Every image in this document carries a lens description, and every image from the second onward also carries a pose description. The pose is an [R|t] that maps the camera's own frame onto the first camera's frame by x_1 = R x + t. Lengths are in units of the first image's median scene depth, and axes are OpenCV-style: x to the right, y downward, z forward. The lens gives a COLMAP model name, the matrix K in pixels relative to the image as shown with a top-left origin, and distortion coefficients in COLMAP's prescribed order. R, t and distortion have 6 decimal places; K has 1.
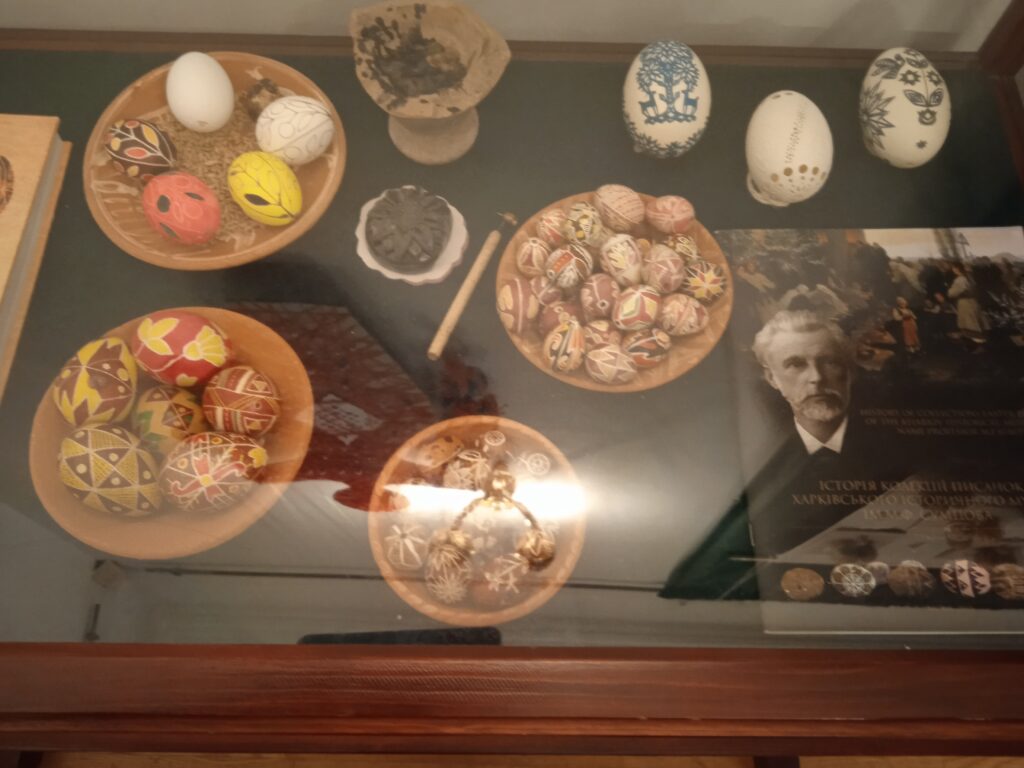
lens RADIAL K [[870.2, 0, 512.7], [0, 870.2, 383.4], [0, 0, 1]] dist [0.003399, -0.023564]
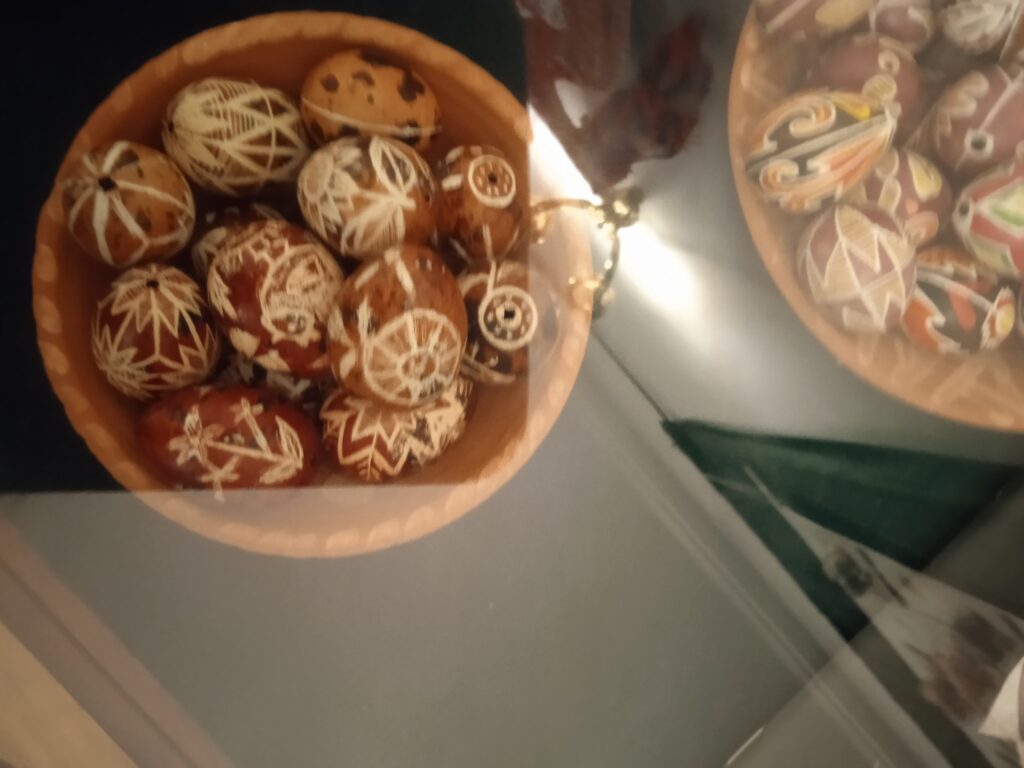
lens RADIAL K [[870.2, 0, 508.7], [0, 870.2, 379.8], [0, 0, 1]] dist [0.003399, -0.023564]
pose [[0.666845, 0.744832, 0.023309, 0.037349], [-0.698287, 0.613639, 0.368568, -0.026458], [0.260218, -0.262054, 0.929308, 0.593074]]
